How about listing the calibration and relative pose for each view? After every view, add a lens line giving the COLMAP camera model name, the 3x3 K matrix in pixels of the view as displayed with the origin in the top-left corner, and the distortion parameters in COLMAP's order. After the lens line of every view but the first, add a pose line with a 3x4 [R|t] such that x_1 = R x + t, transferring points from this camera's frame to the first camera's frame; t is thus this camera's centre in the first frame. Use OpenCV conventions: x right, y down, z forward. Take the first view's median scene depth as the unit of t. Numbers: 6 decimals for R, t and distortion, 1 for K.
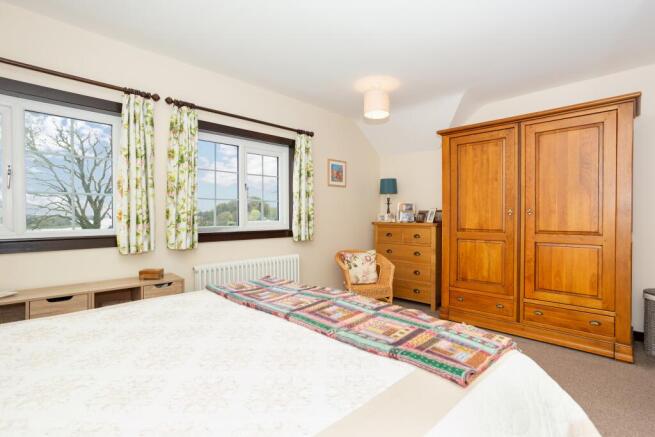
lens RADIAL K [[319.9, 0, 327.5], [0, 319.9, 218.5], [0, 0, 1]] dist [-0.039714, 0.000084]
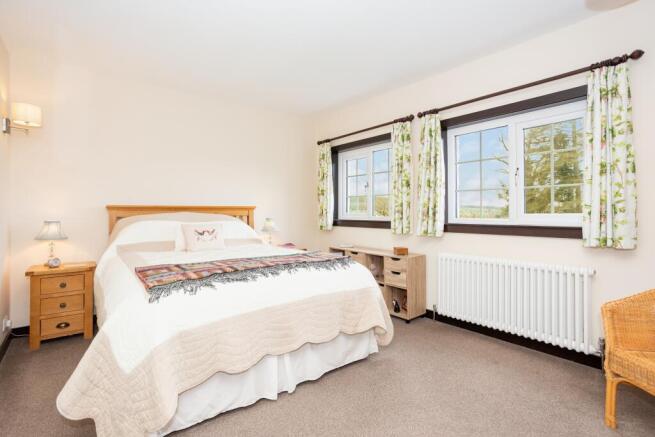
lens RADIAL K [[318.3, 0, 327.5], [0, 318.3, 218.5], [0, 0, 1]] dist [-0.021205, 0.000746]
pose [[-0.114208, 0.025783, -0.993122, 0.754139], [0.002553, 0.999667, 0.025659, 0.000436], [0.993454, 0.000395, -0.114236, 0.742124]]
